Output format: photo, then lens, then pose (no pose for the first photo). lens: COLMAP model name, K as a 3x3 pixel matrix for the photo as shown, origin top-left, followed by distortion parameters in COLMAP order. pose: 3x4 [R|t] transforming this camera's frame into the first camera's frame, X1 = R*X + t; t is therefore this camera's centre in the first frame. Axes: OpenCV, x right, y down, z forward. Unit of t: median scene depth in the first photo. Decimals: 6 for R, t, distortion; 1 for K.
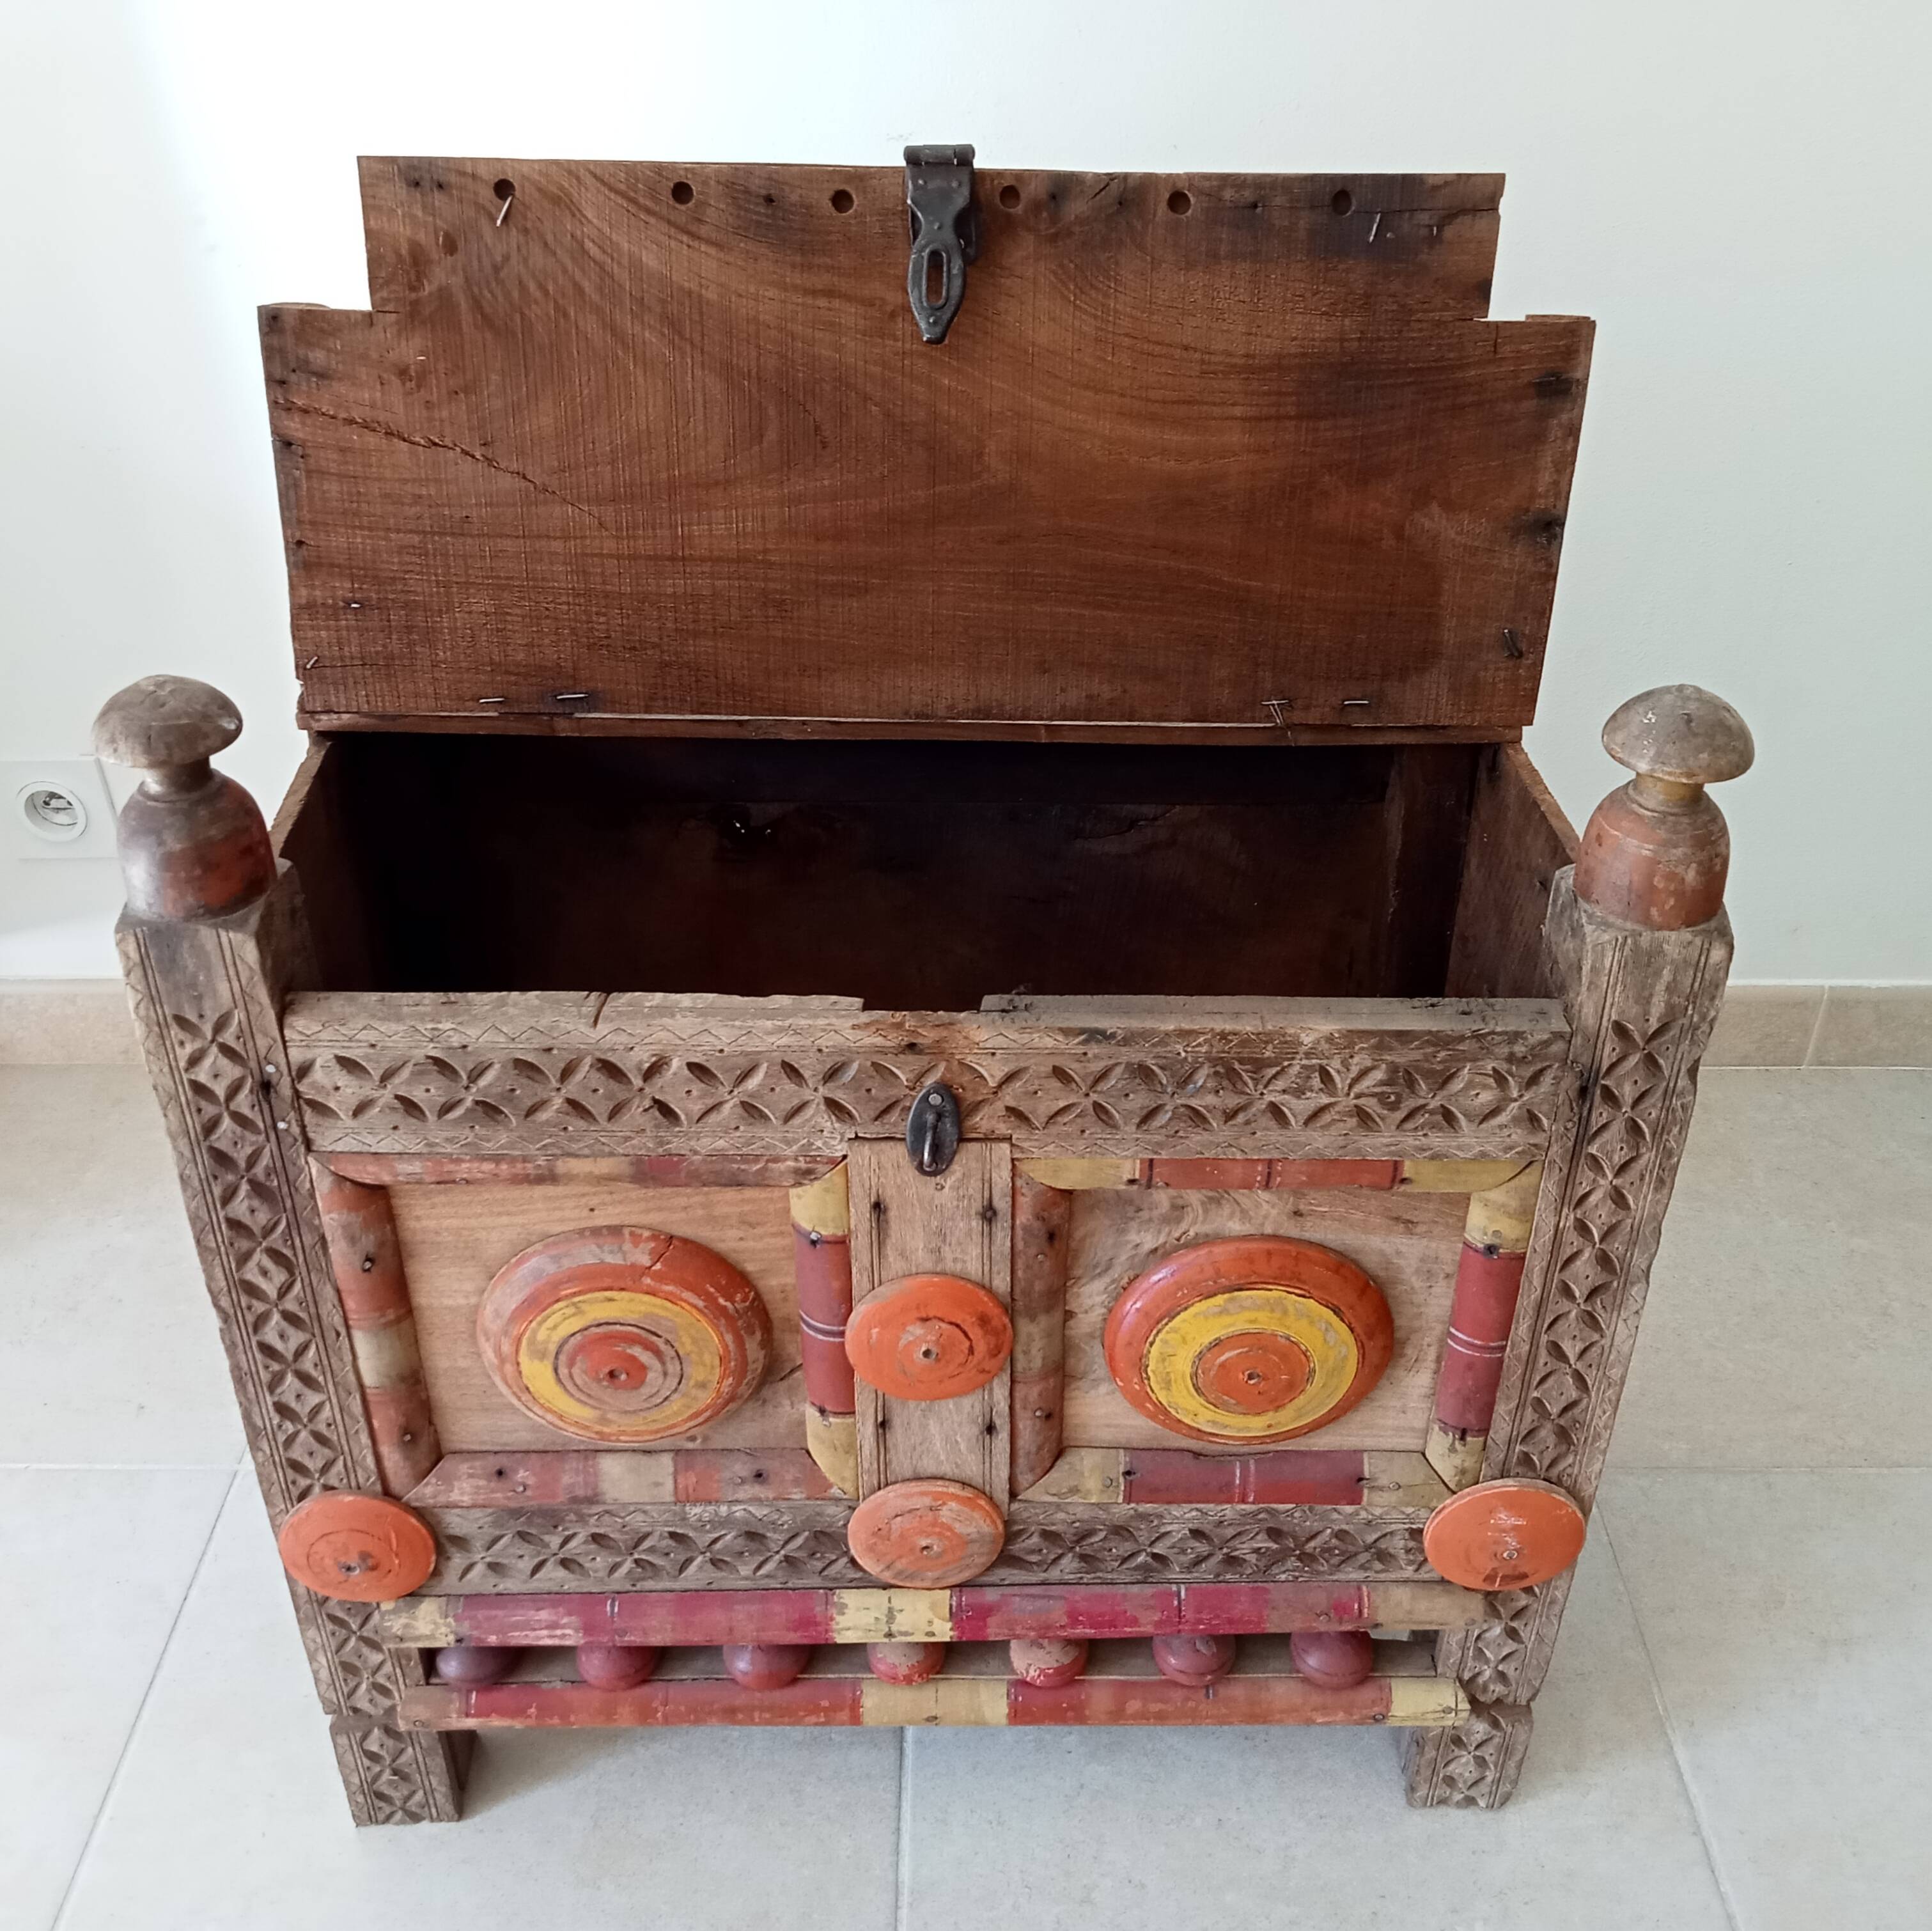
lens RADIAL K [[1944.9, 0, 966.0], [0, 1944.9, 965.5], [0, 0, 1]] dist [0.062297, -0.132045]
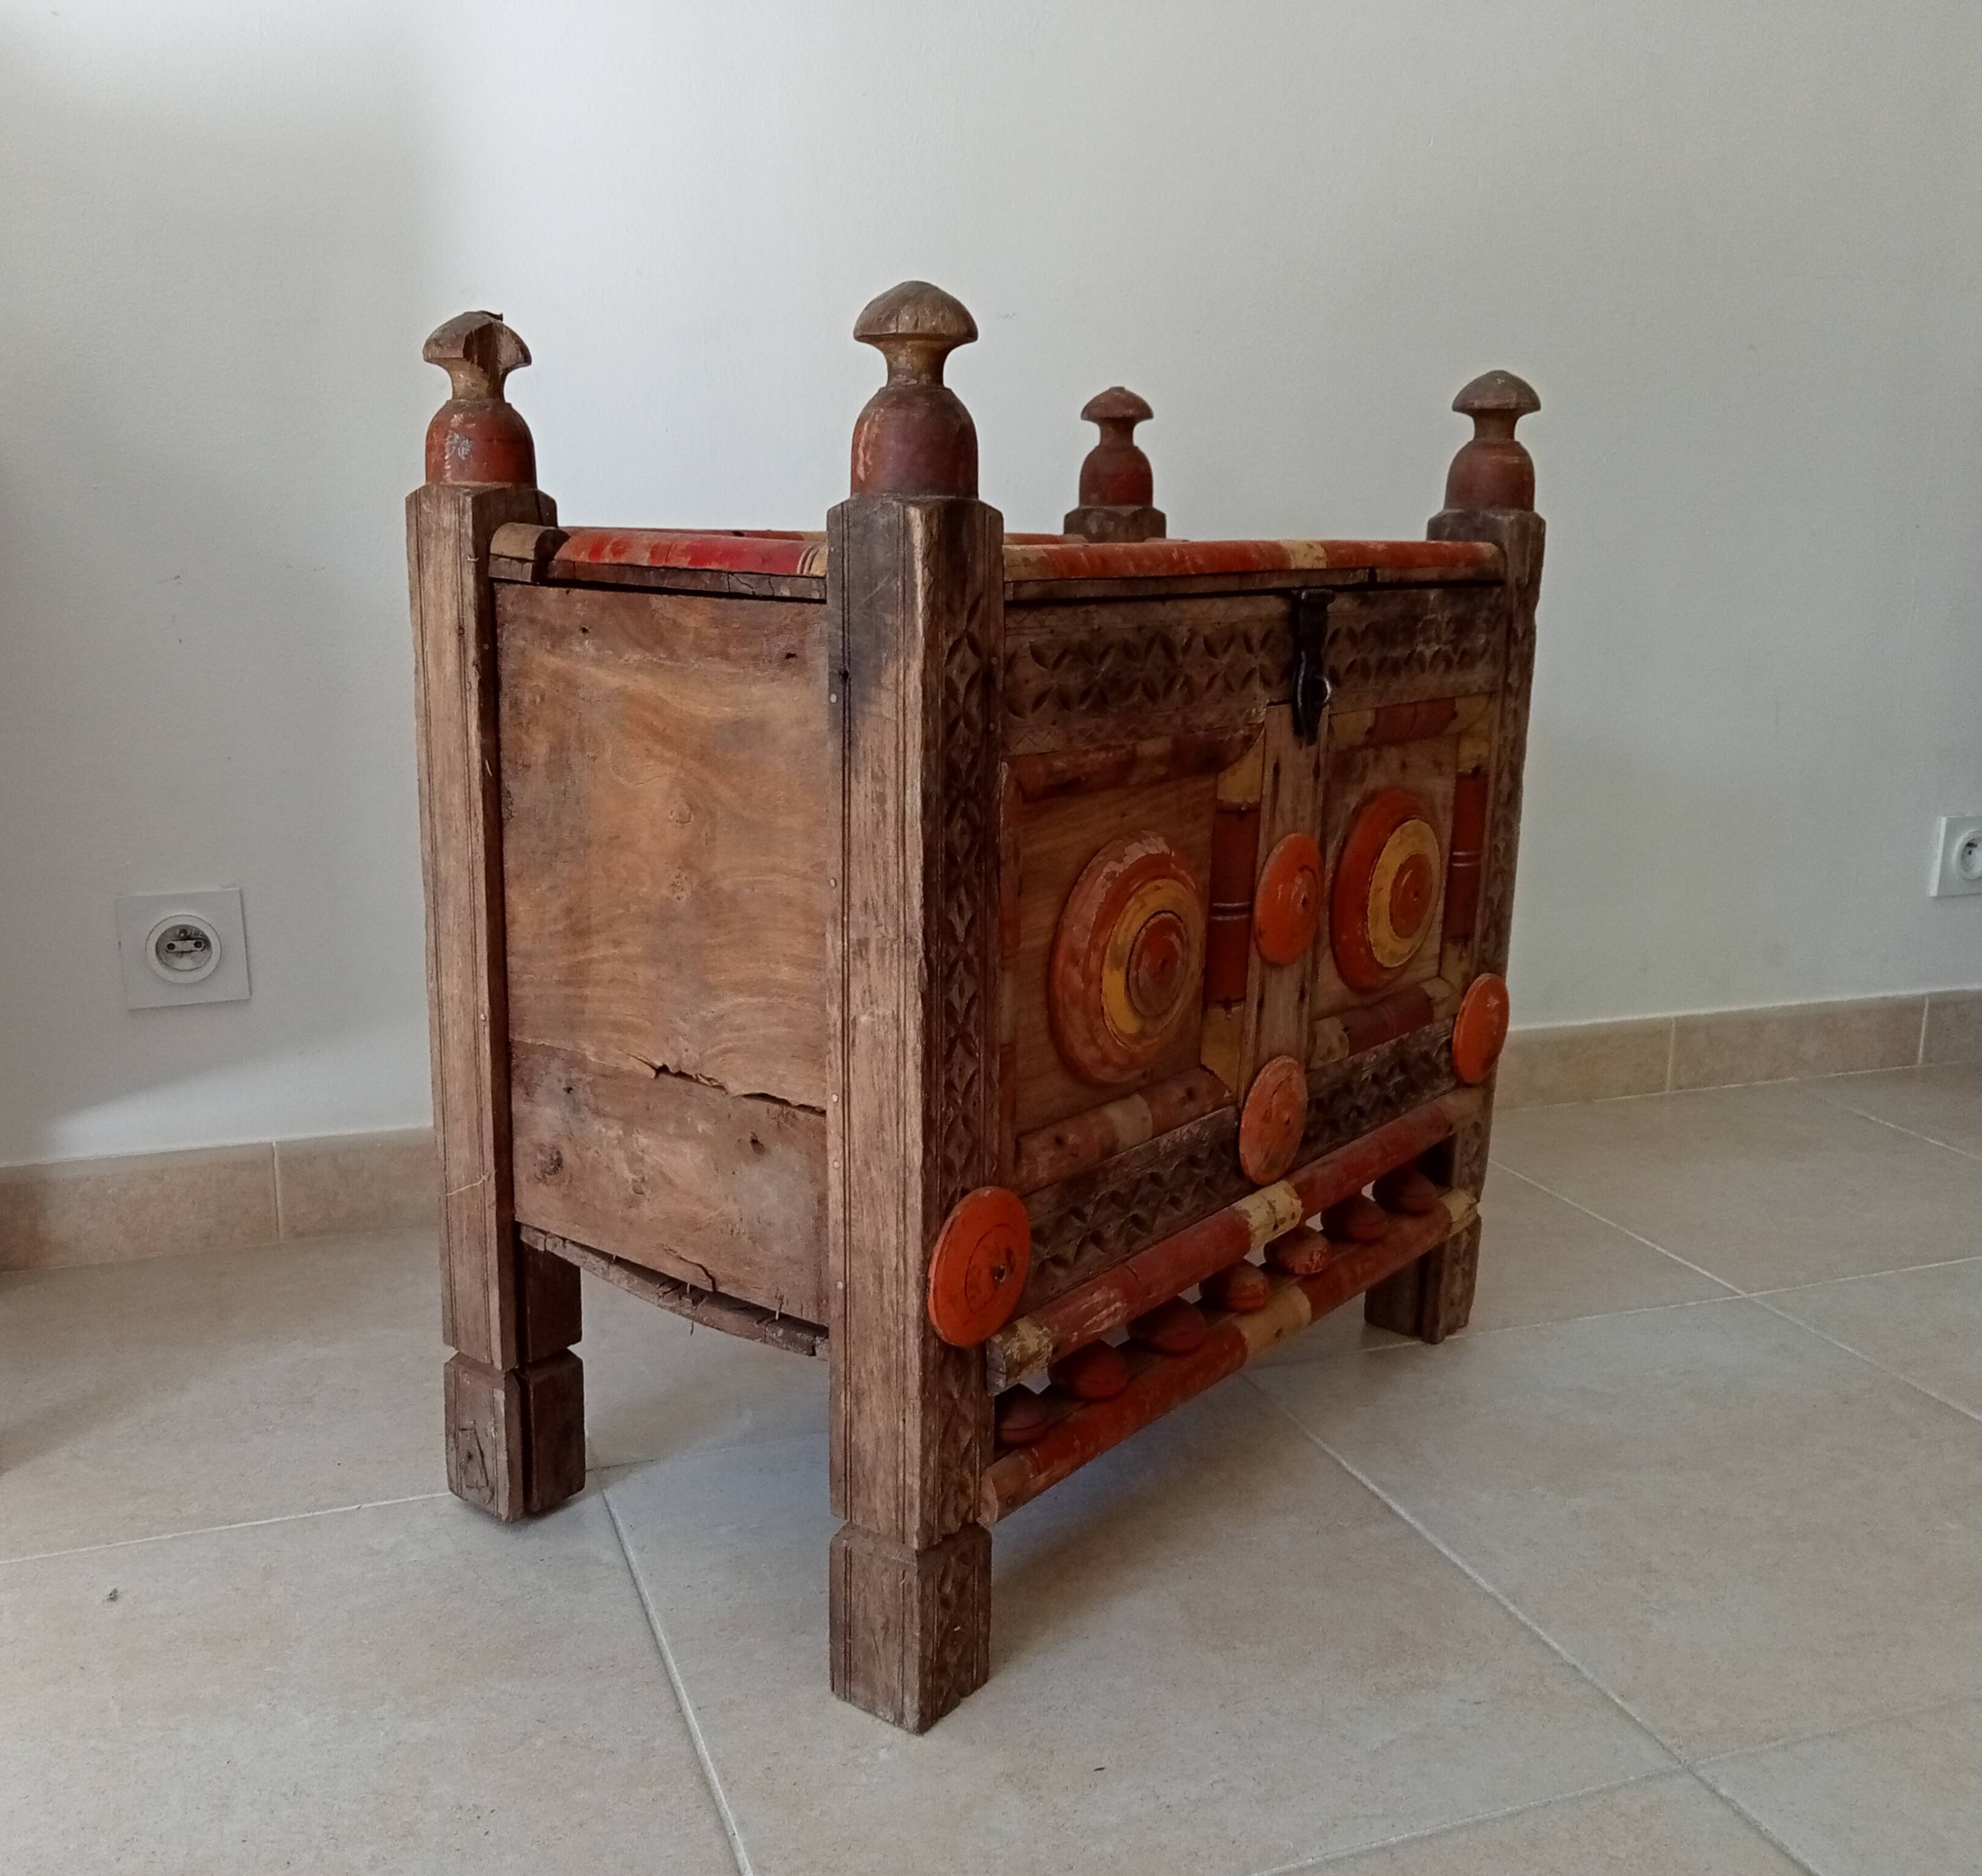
lens RADIAL K [[1871.8, 0, 936.5], [0, 1871.8, 936.3], [0, 0, 1]] dist [0.061518, -0.001082]
pose [[0.646687, -0.159761, 0.745837, -1.080725], [0.410356, 0.897124, -0.163637, 0.319107], [-0.642965, 0.411880, 0.645717, 0.374555]]
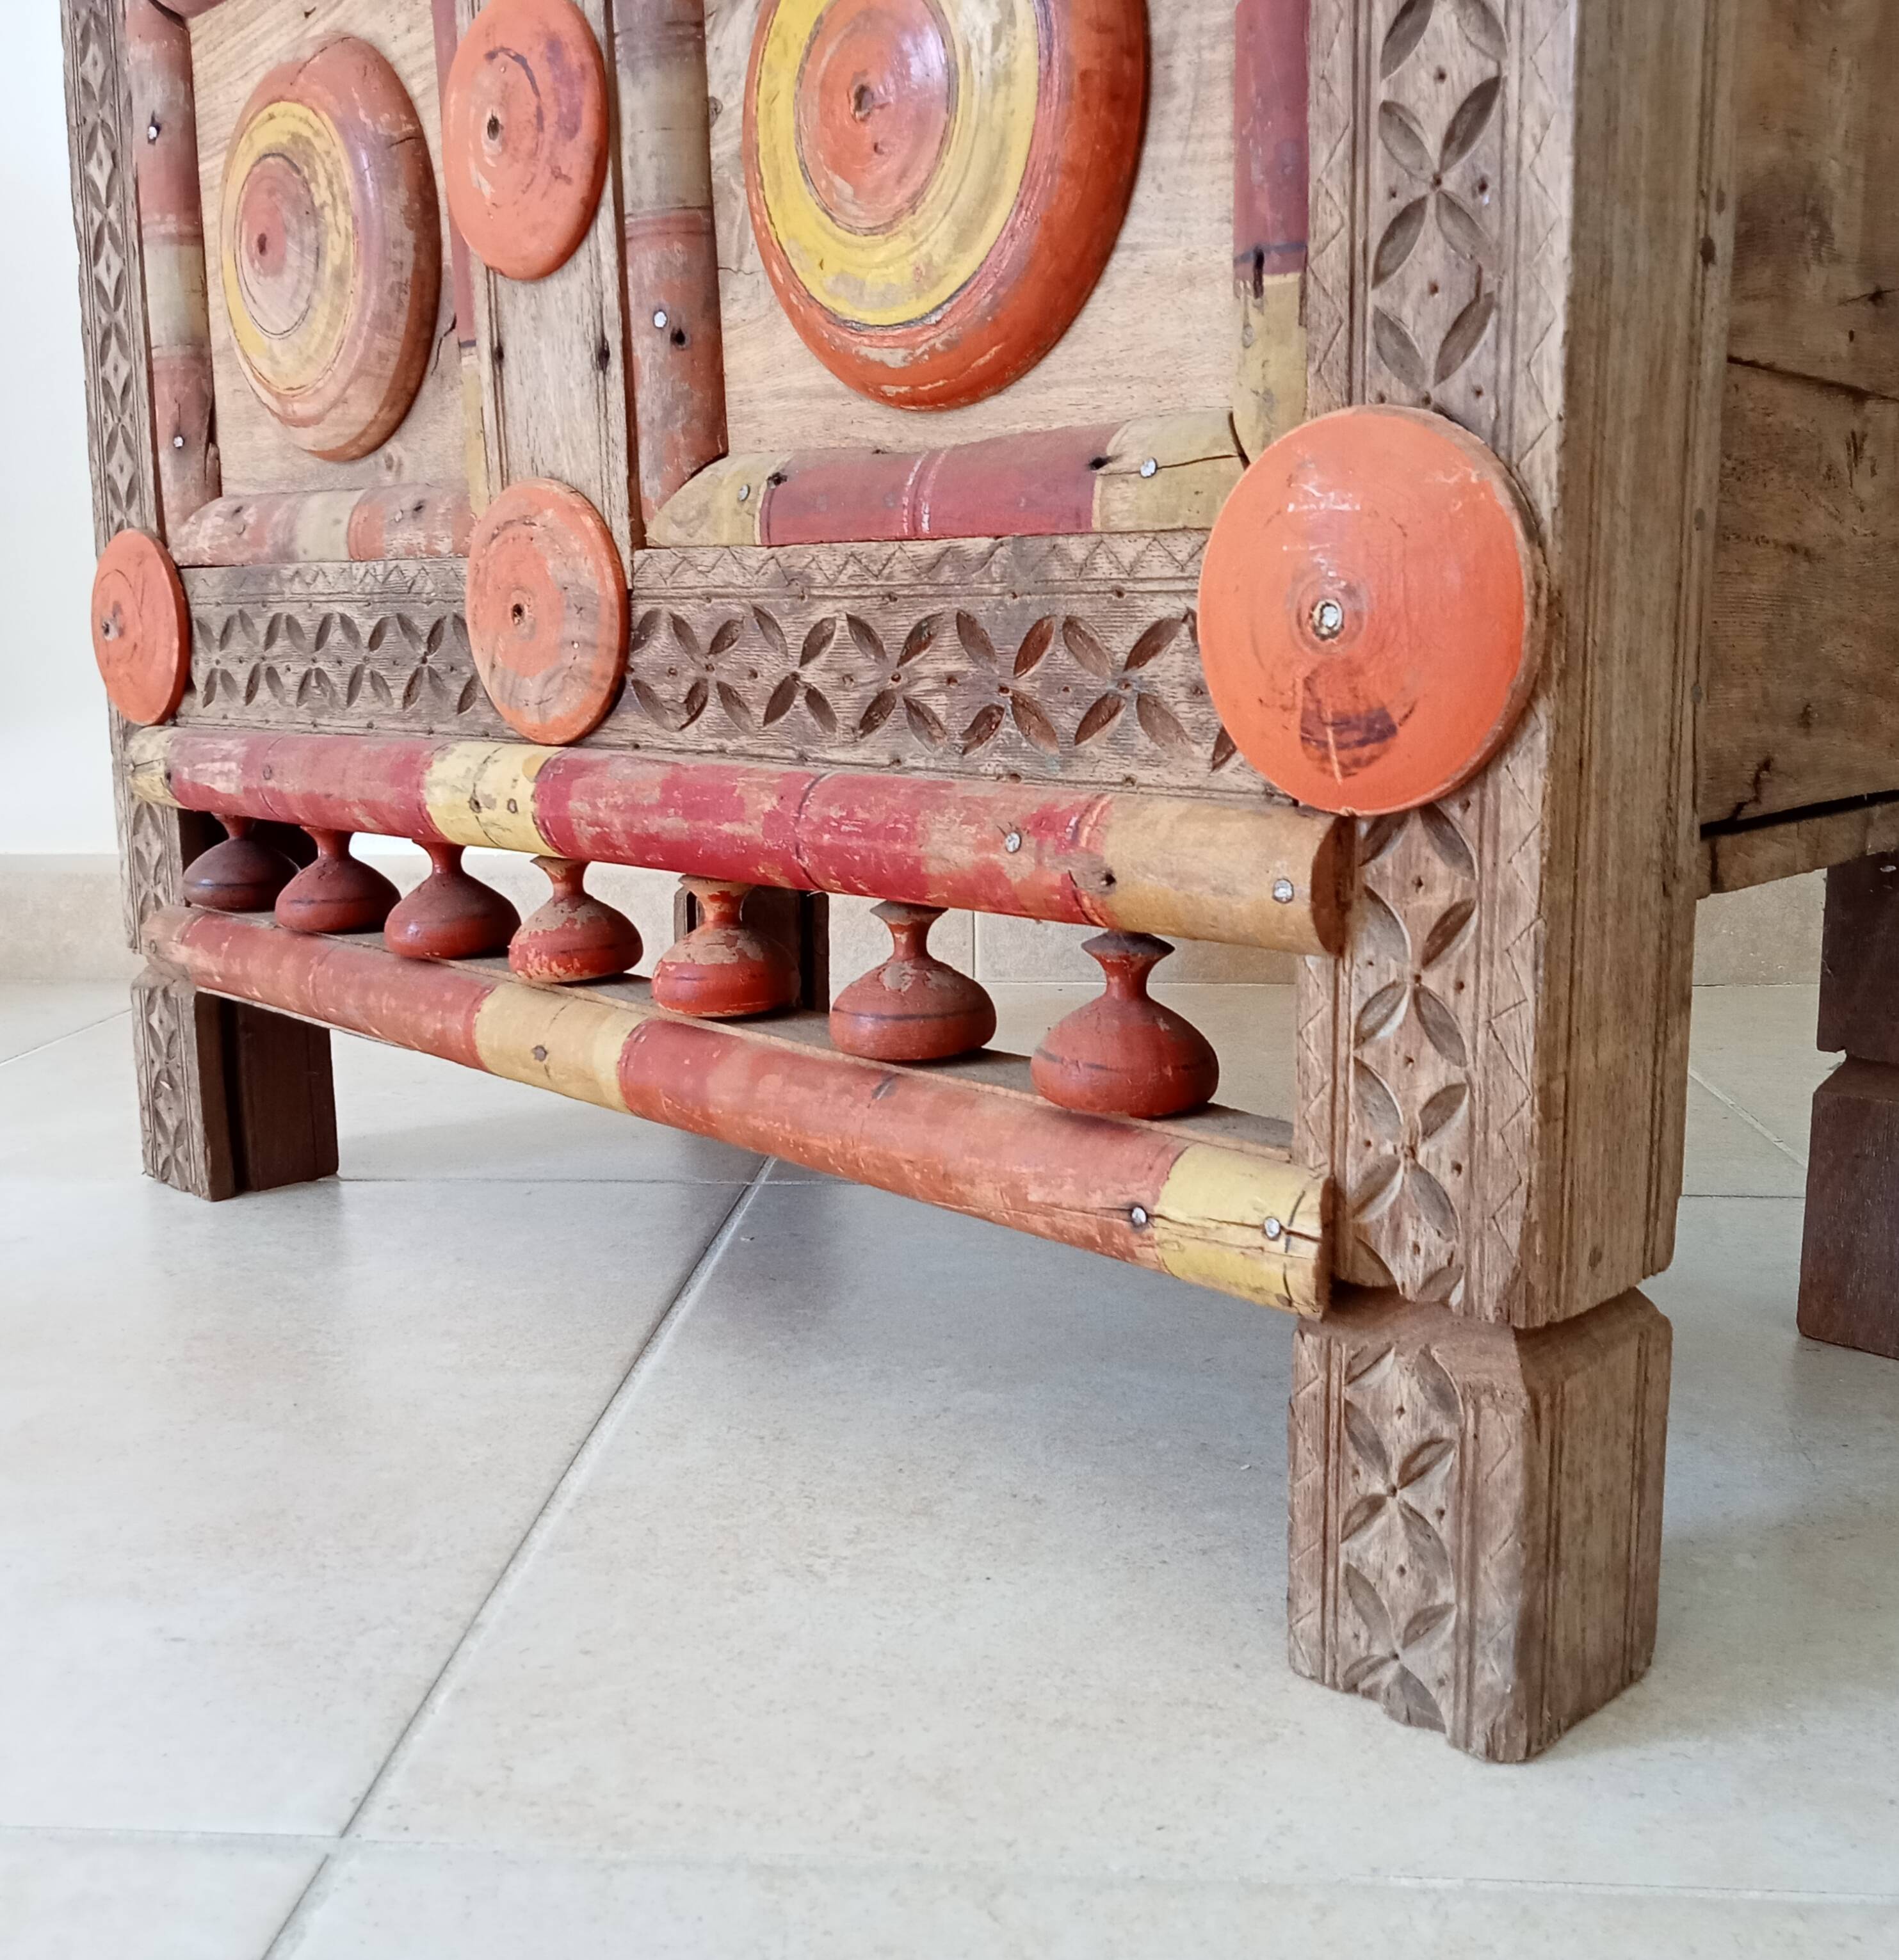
lens RADIAL K [[1938.6, 0, 991.8], [0, 1938.6, 977.1], [0, 0, 1]] dist [0.048881, -0.071031]
pose [[0.715960, 0.121402, -0.687505, 0.548567], [-0.380702, 0.893356, -0.238706, 0.524460], [0.585208, 0.432638, 0.685825, 0.781312]]
